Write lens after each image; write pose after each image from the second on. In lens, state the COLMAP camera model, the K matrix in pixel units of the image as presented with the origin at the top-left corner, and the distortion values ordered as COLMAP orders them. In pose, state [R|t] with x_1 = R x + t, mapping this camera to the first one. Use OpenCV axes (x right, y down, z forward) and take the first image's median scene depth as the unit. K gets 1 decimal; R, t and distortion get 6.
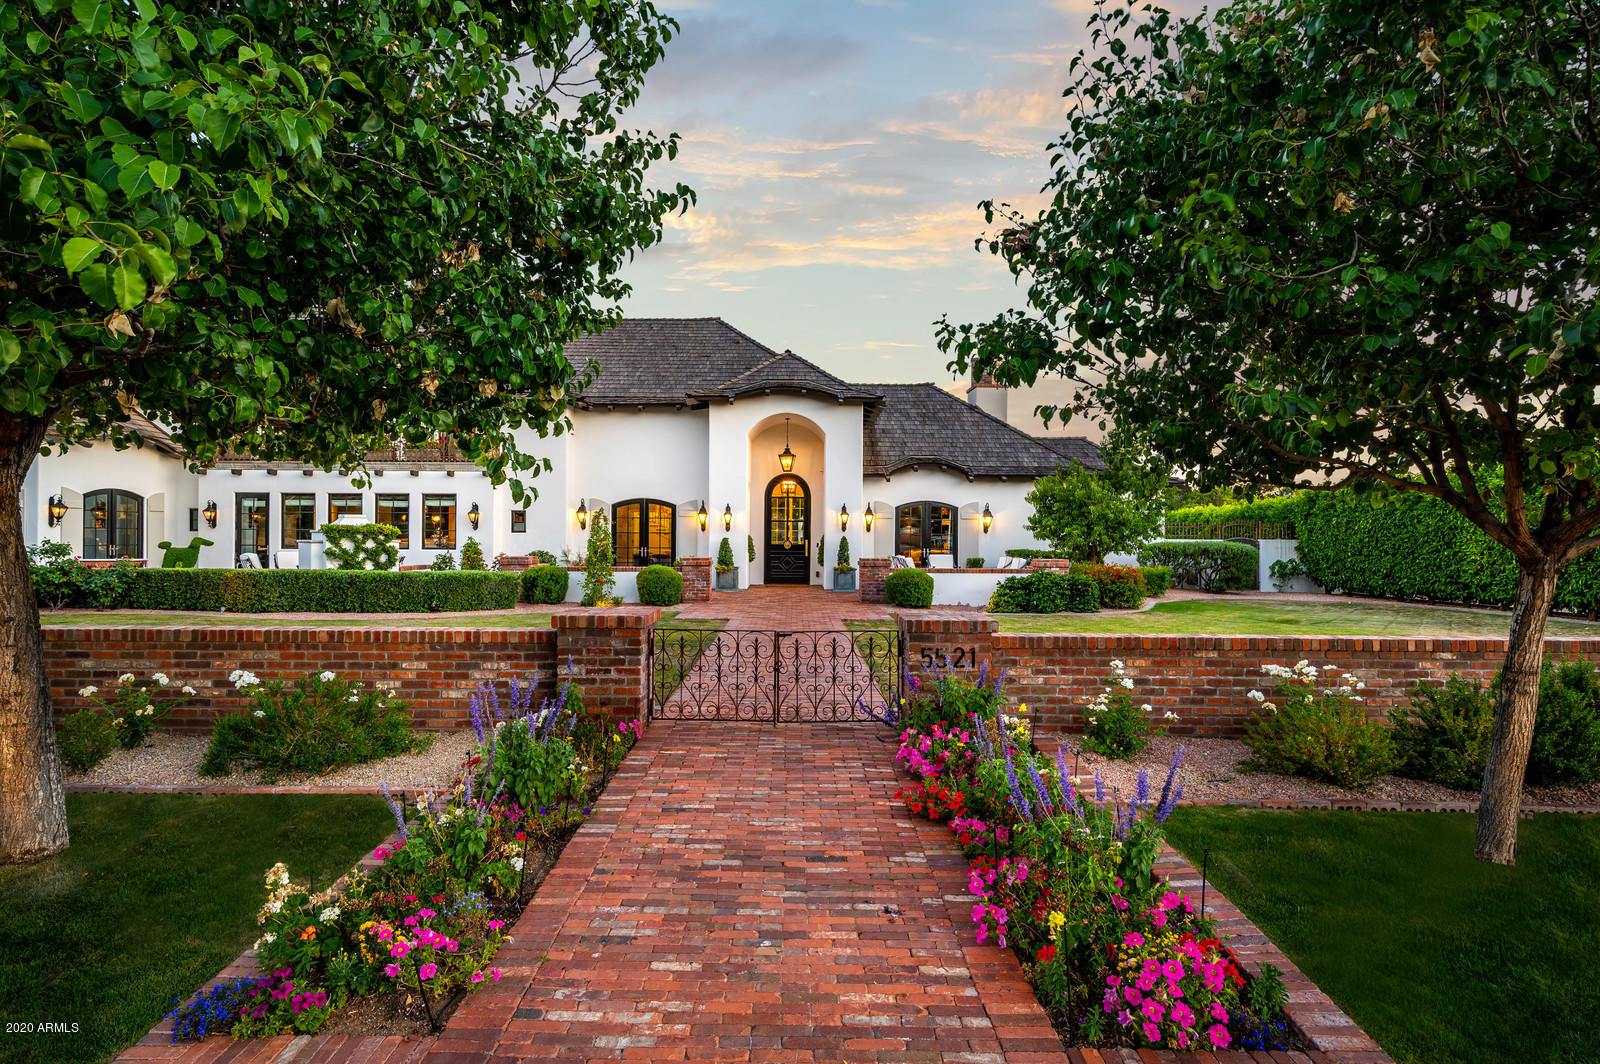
lens RADIAL K [[833.6, 0, 738.9], [0, 833.6, 530.6], [0, 0, 1]] dist [-0.001853, -0.000295]
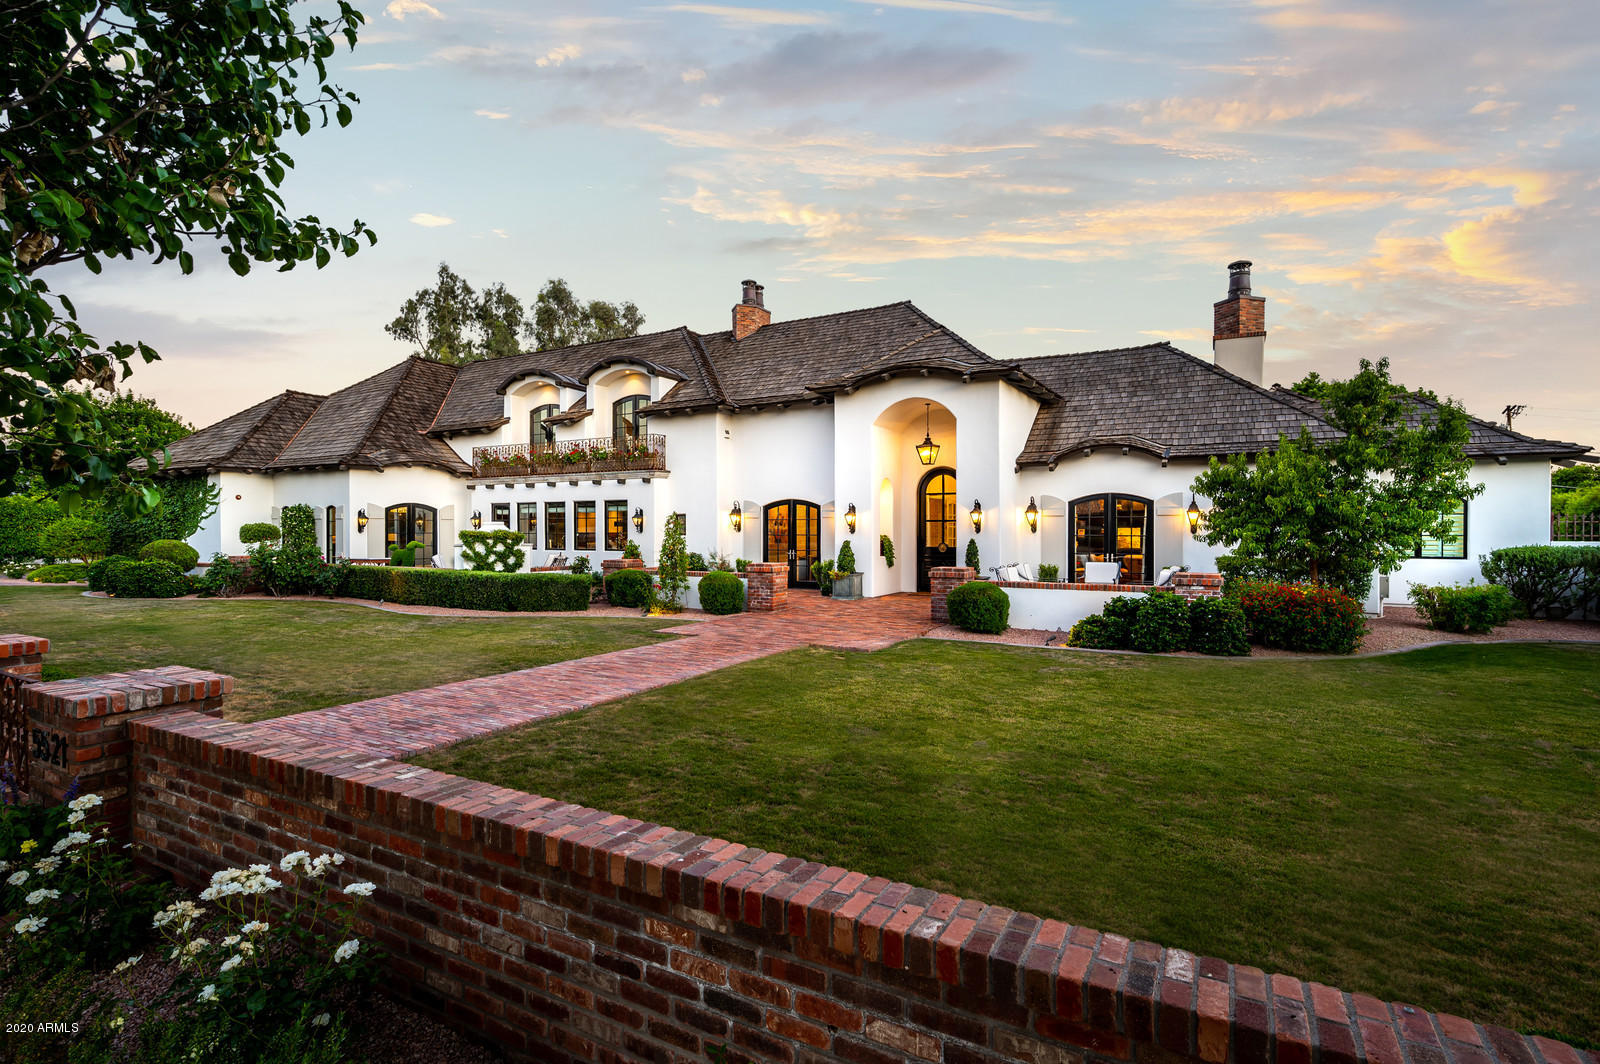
lens RADIAL K [[763.2, 0, 800.0], [0, 763.2, 532.0], [0, 0, 1]] dist [0.001351, 0.000135]
pose [[0.869412, -0.004480, -0.494068, 0.351389], [0.009690, 0.999921, 0.007985, -0.007766], [0.493993, -0.011729, 0.869387, 0.242855]]
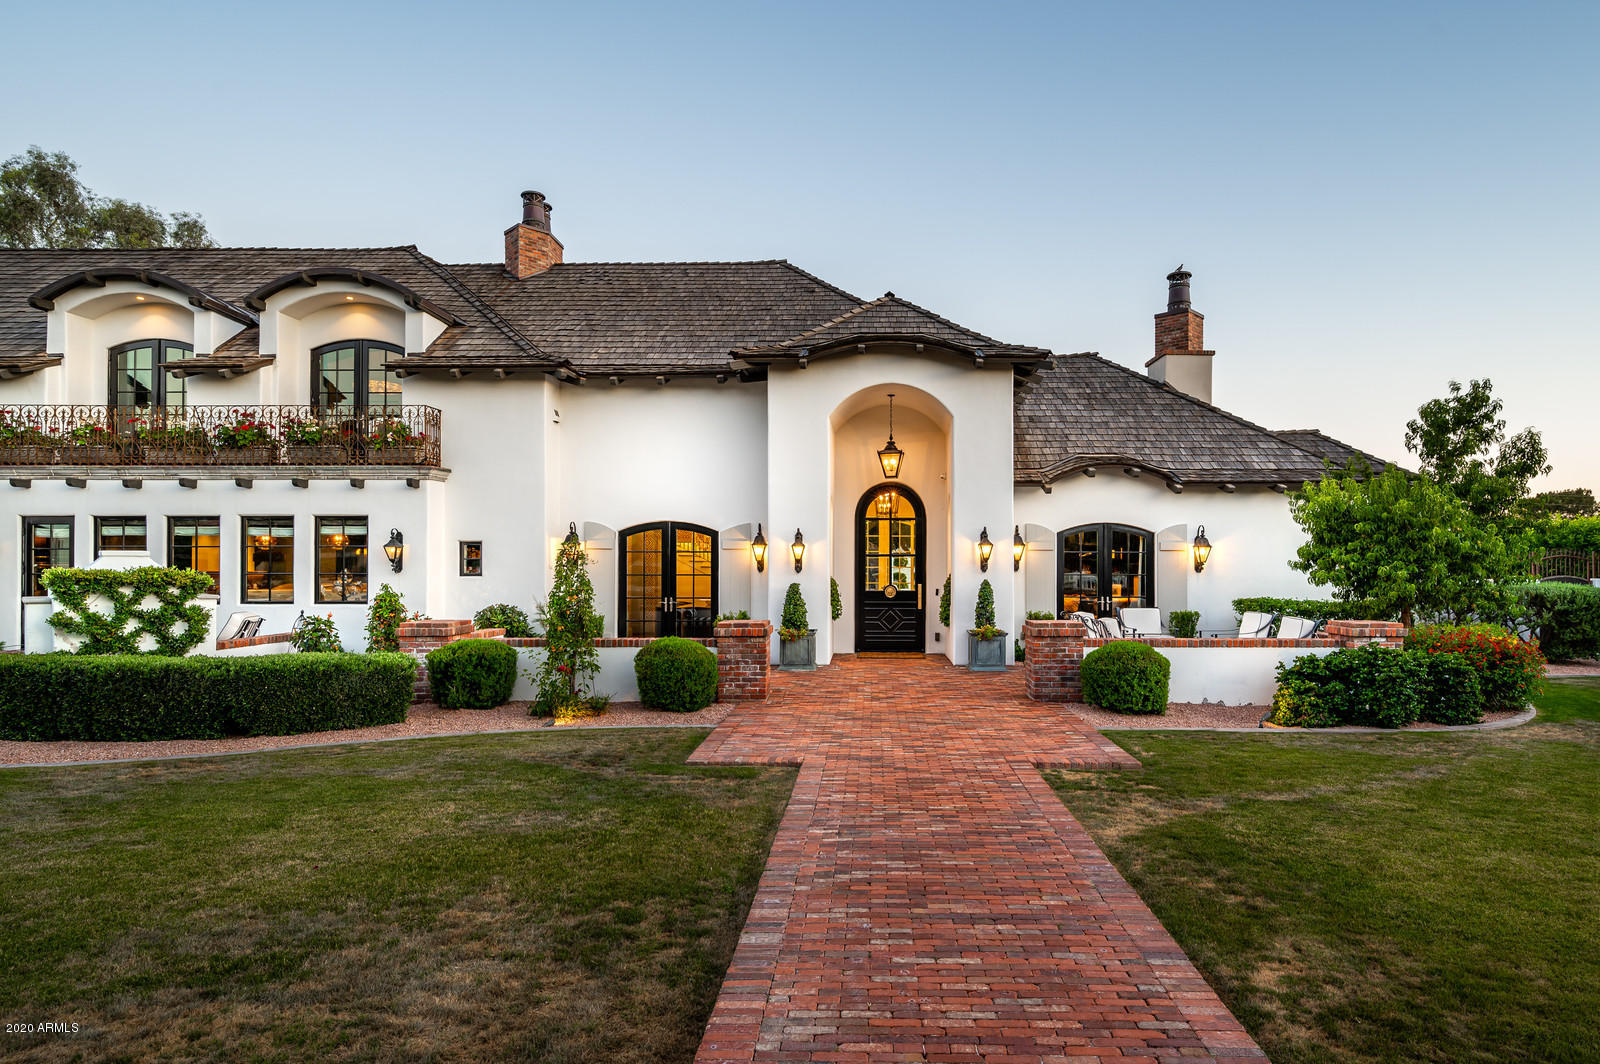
lens RADIAL K [[844.7, 0, 801.2], [0, 844.7, 562.3], [0, 0, 1]] dist [-0.000808, 0.000445]
pose [[0.999892, -0.005409, -0.013686, -0.002255], [0.005443, 0.999982, 0.002425, -0.008492], [0.013673, -0.002499, 0.999903, 0.365311]]
